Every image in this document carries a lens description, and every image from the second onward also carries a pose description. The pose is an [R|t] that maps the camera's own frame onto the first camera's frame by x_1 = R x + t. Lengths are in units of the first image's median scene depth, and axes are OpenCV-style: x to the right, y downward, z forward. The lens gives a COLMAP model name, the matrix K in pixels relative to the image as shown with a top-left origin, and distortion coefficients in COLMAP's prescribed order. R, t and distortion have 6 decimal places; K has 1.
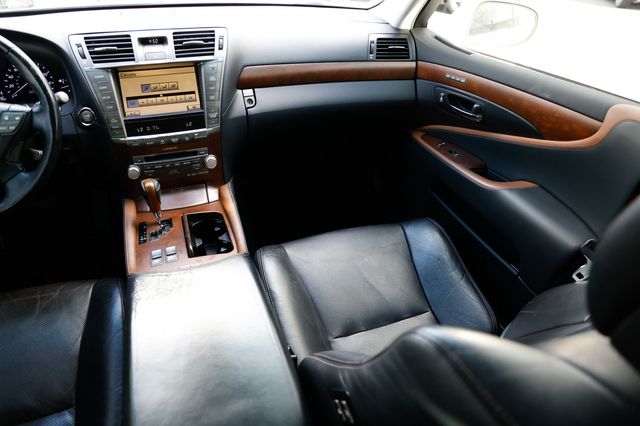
lens RADIAL K [[435.7, 0, 323.4], [0, 435.7, 215.0], [0, 0, 1]] dist [-0.094190, 0.057121]
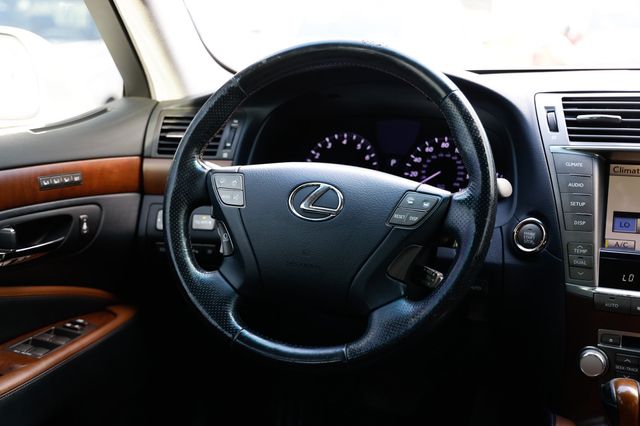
lens RADIAL K [[888.2, 0, 320.4], [0, 888.2, 213.2], [0, 0, 1]] dist [0.105929, 0.000000]
pose [[0.785901, 0.098587, -0.610443, -0.089373], [-0.318899, 0.910416, -0.263527, 0.107289], [0.529777, 0.401776, 0.746935, 0.034979]]
